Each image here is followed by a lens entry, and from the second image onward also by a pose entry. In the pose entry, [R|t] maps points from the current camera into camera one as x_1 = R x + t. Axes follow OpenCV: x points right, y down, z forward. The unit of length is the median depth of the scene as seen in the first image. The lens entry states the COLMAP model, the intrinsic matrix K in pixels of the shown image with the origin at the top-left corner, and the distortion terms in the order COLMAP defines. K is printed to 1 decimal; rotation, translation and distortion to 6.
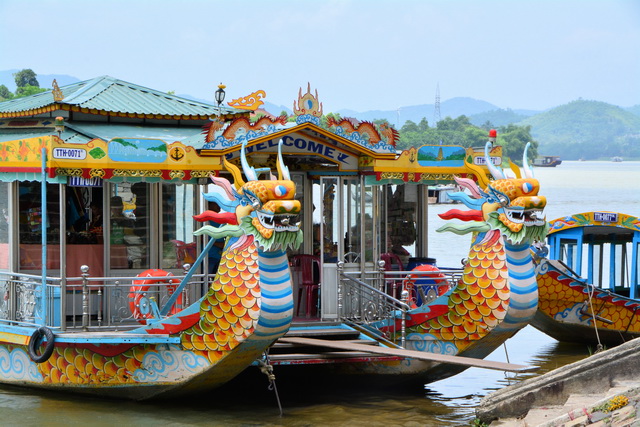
lens RADIAL K [[2199.5, 0, 321.2], [0, 2199.5, 212.3], [0, 0, 1]] dist [1.031843, 0.000000]
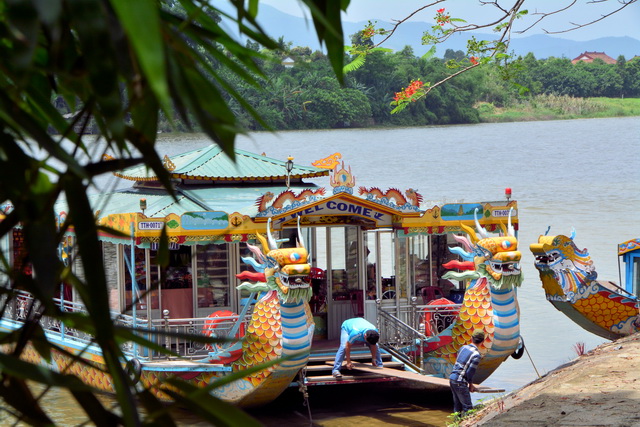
lens RADIAL K [[2240.4, 0, 318.5], [0, 2240.4, 214.1], [0, 0, 1]] dist [1.294461, 0.000000]
pose [[0.986392, -0.017352, -0.163491, 0.197688], [0.022305, 0.999345, 0.028504, -0.067371], [0.162889, -0.031763, 0.986133, -0.288753]]
